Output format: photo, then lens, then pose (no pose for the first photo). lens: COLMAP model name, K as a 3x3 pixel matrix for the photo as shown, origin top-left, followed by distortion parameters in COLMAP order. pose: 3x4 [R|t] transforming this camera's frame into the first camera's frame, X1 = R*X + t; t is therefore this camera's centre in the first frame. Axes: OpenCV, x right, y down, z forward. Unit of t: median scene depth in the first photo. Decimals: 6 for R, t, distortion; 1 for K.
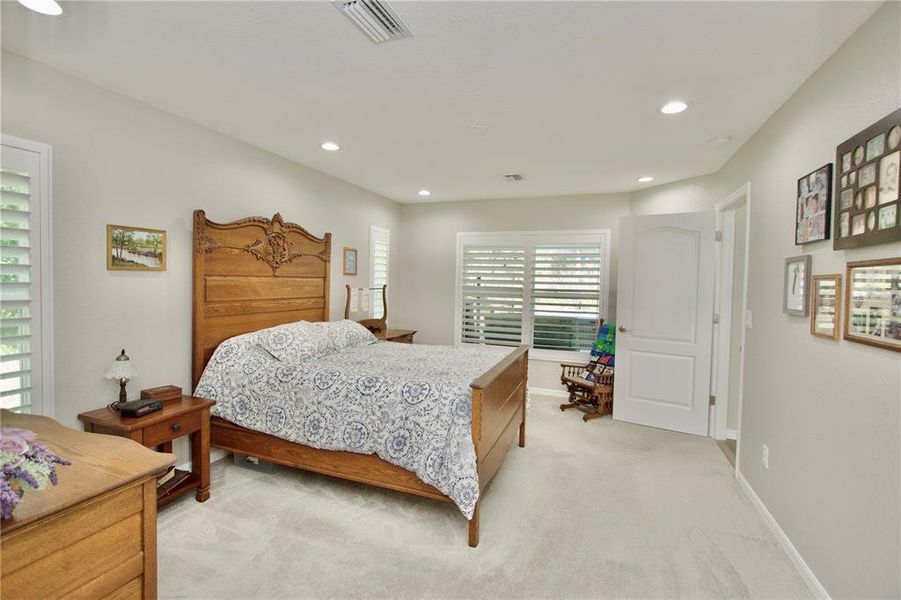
lens RADIAL K [[415.6, 0, 444.4], [0, 415.6, 294.2], [0, 0, 1]] dist [-0.016351, 0.001917]
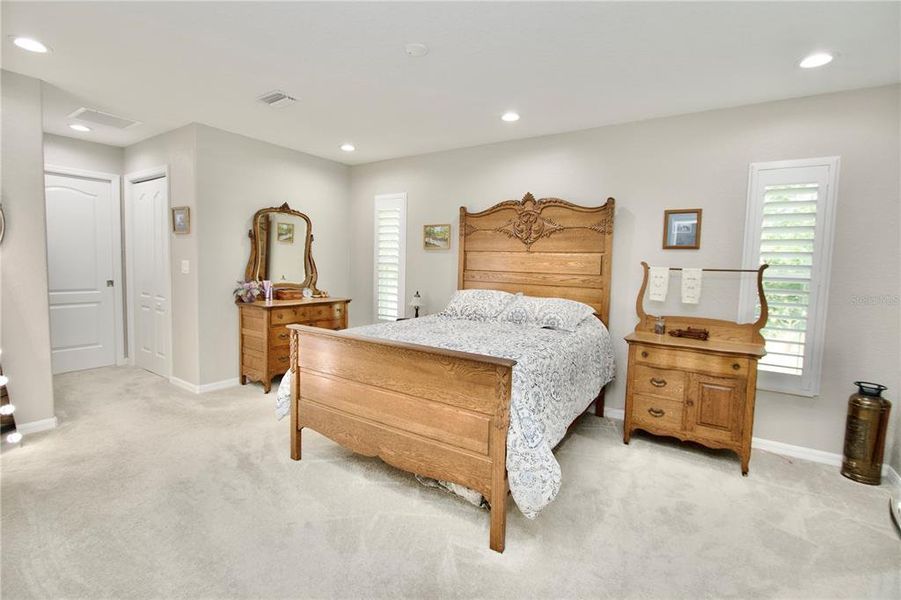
lens RADIAL K [[415.6, 0, 444.4], [0, 415.6, 294.2], [0, 0, 1]] dist [-0.016351, 0.001917]
pose [[-0.212023, 0.060779, -0.975373, 0.733375], [-0.055101, 0.995733, 0.074025, -0.000372], [0.975710, 0.069439, -0.207769, 1.061118]]
